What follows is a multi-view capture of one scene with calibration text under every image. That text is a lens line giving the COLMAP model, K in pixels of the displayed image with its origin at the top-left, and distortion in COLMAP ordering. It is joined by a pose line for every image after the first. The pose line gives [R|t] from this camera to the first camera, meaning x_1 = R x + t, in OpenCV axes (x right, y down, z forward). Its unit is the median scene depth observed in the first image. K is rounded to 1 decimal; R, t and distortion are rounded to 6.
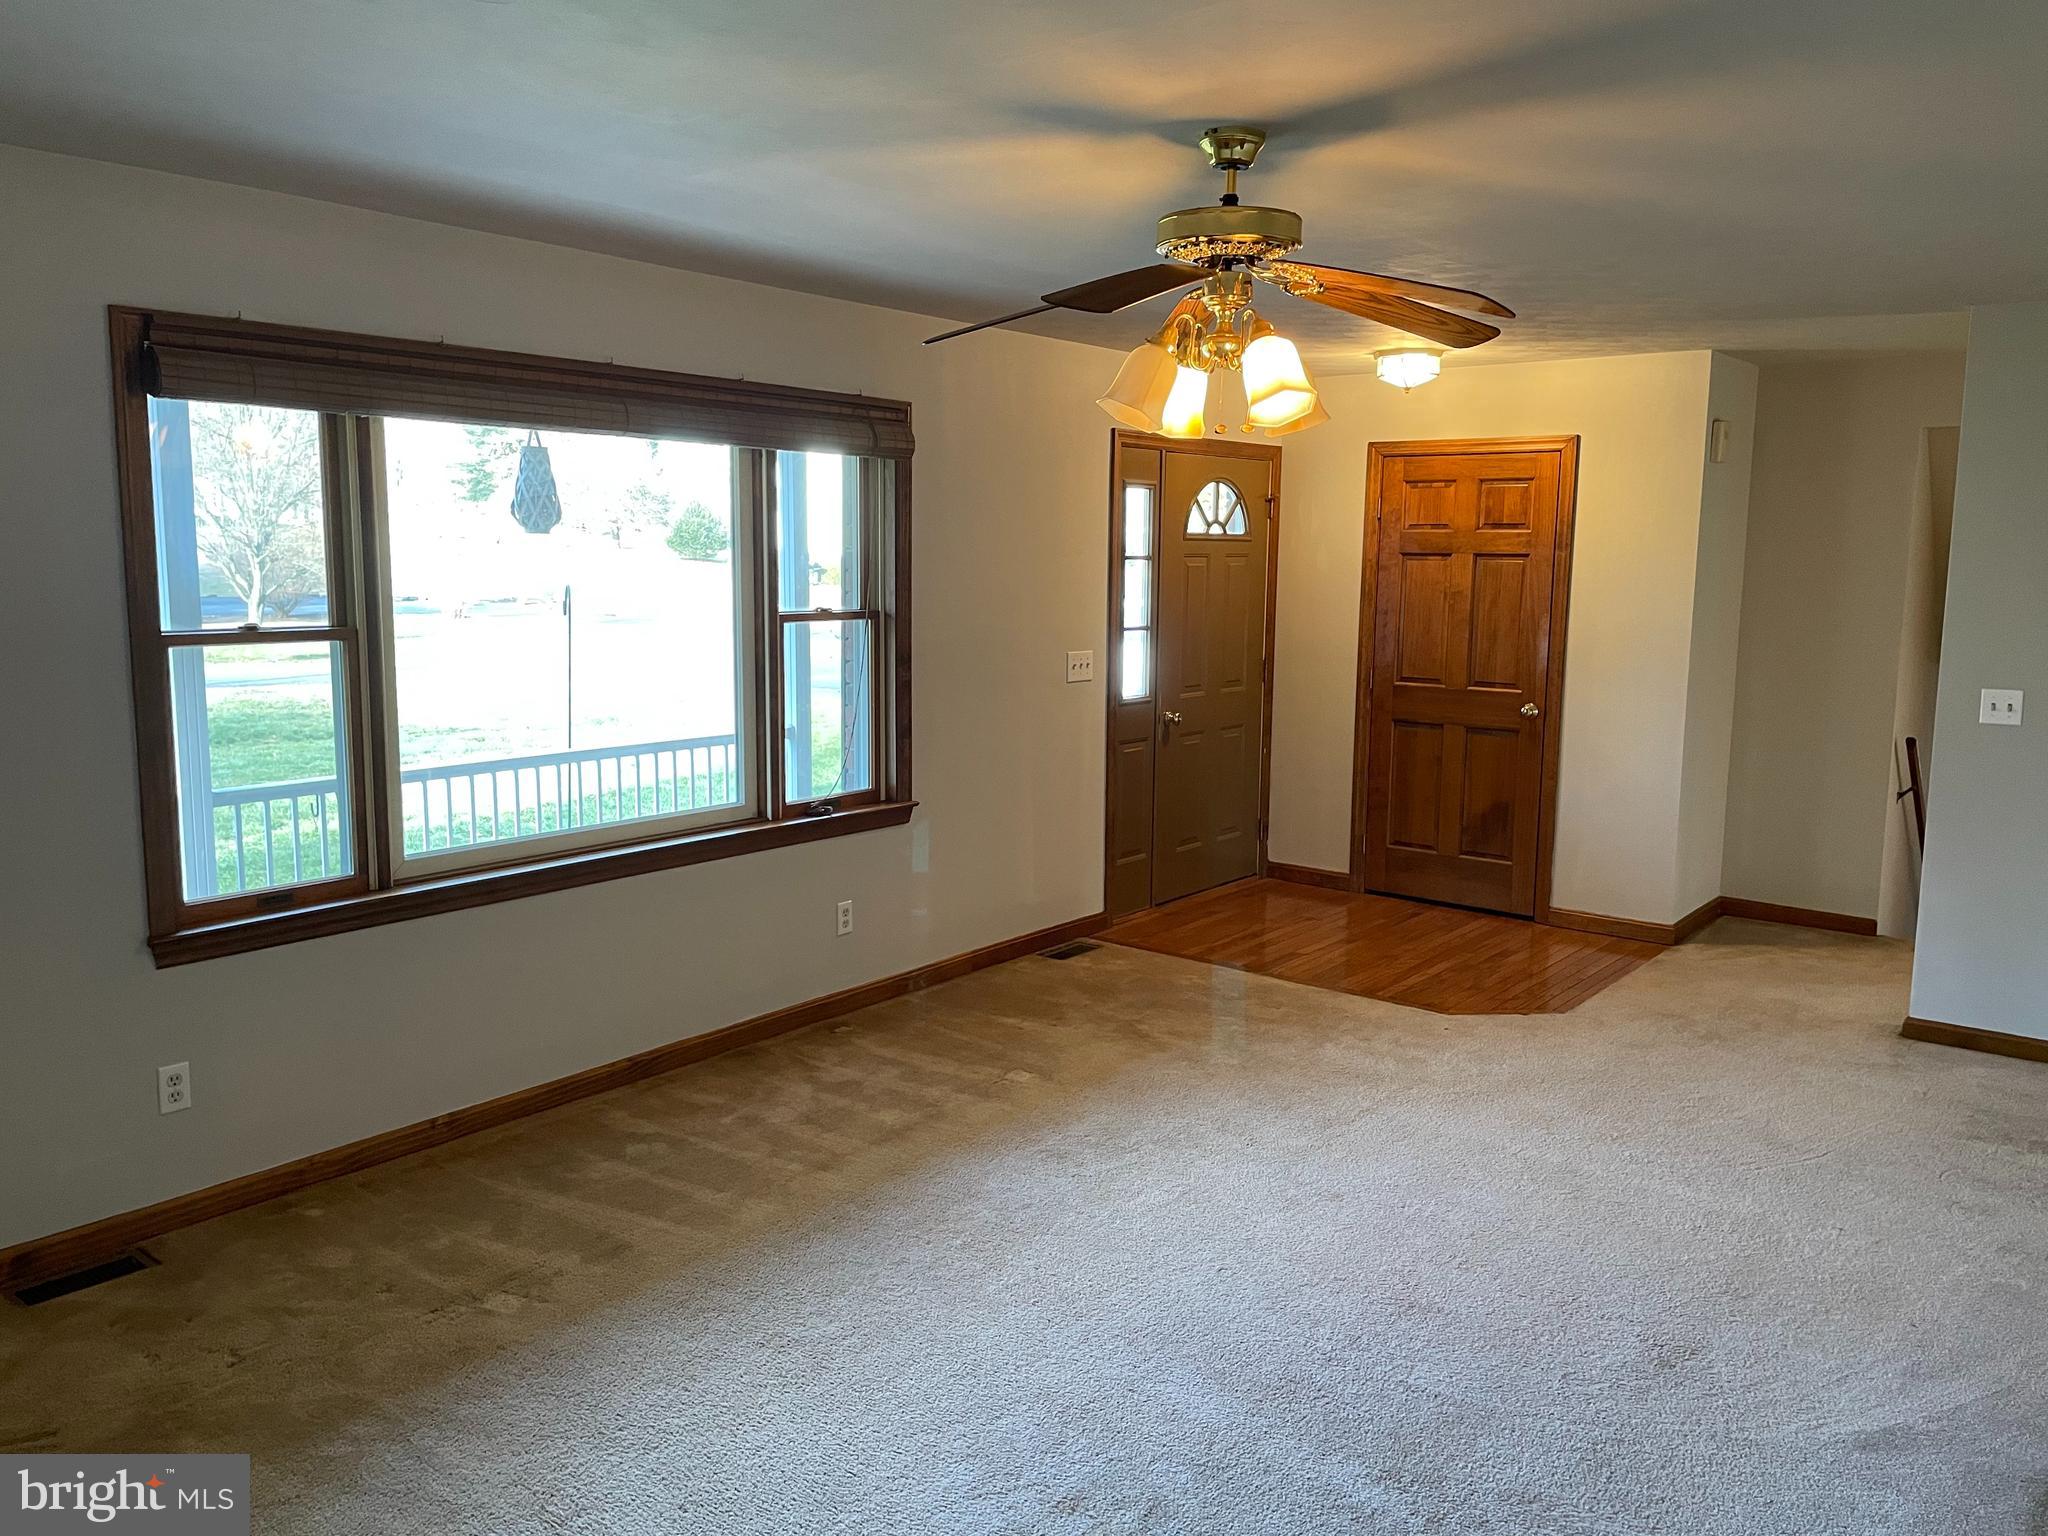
lens RADIAL K [[1541.0, 0, 1021.1], [0, 1541.0, 740.8], [0, 0, 1]] dist [0.097290, -0.136792]
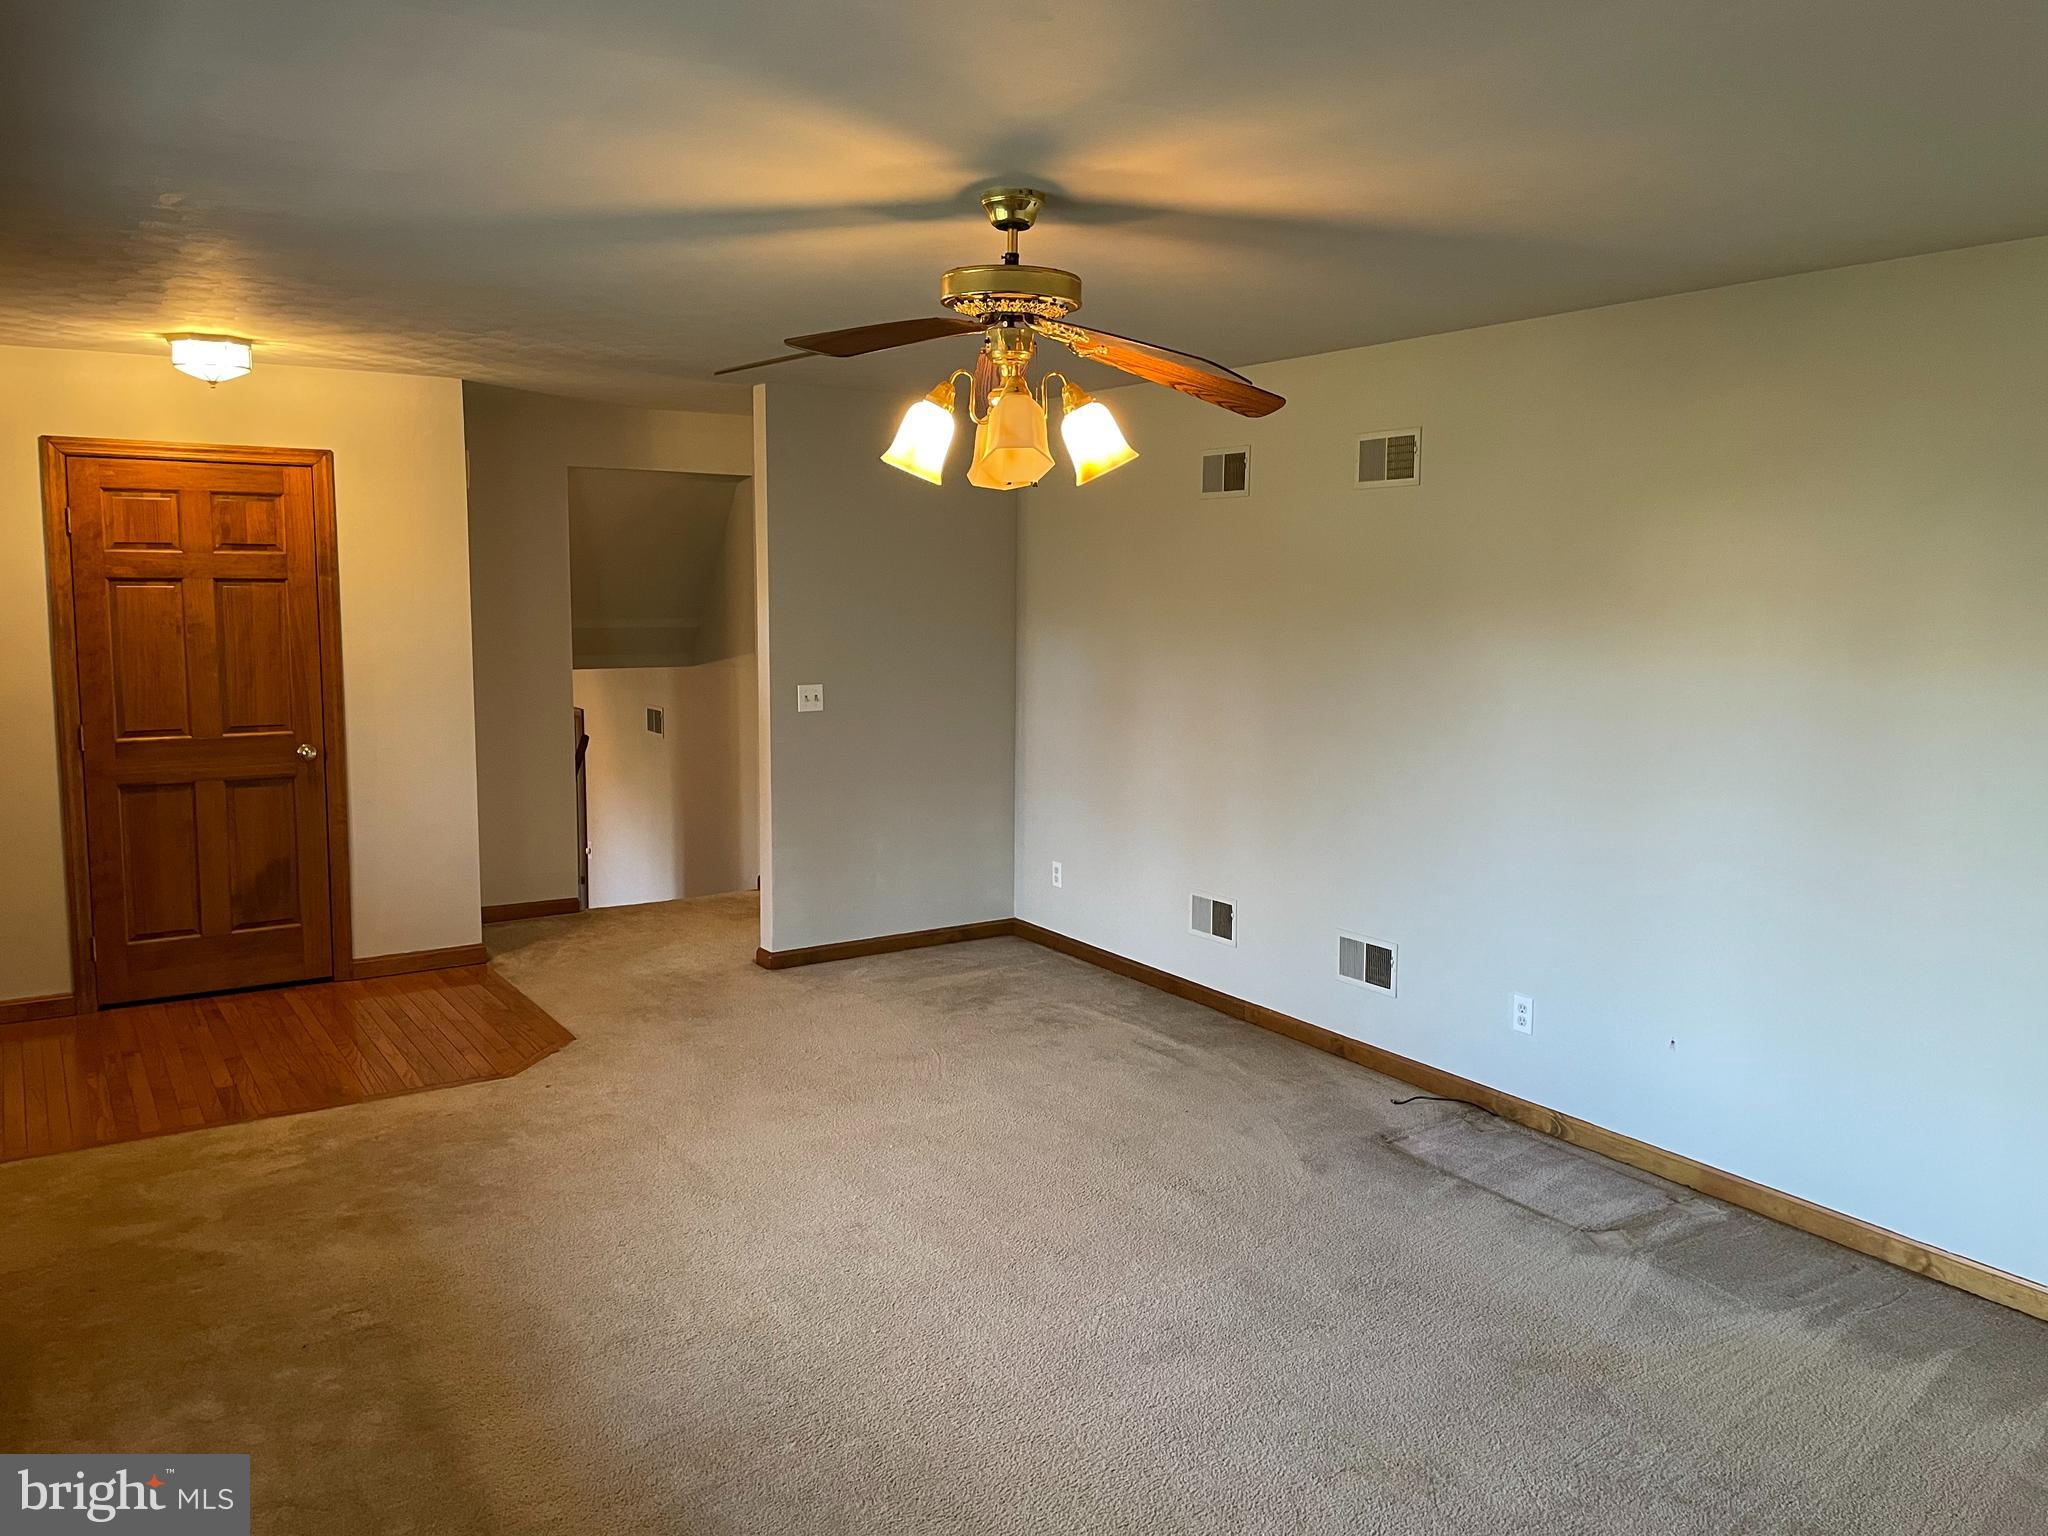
lens RADIAL K [[1541.0, 0, 1021.1], [0, 1541.0, 740.8], [0, 0, 1]] dist [0.097290, -0.136792]
pose [[0.306448, -0.113872, 0.945052, -0.402486], [0.112536, 0.990190, 0.082819, -0.054583], [-0.945212, 0.080972, 0.316256, 0.323152]]
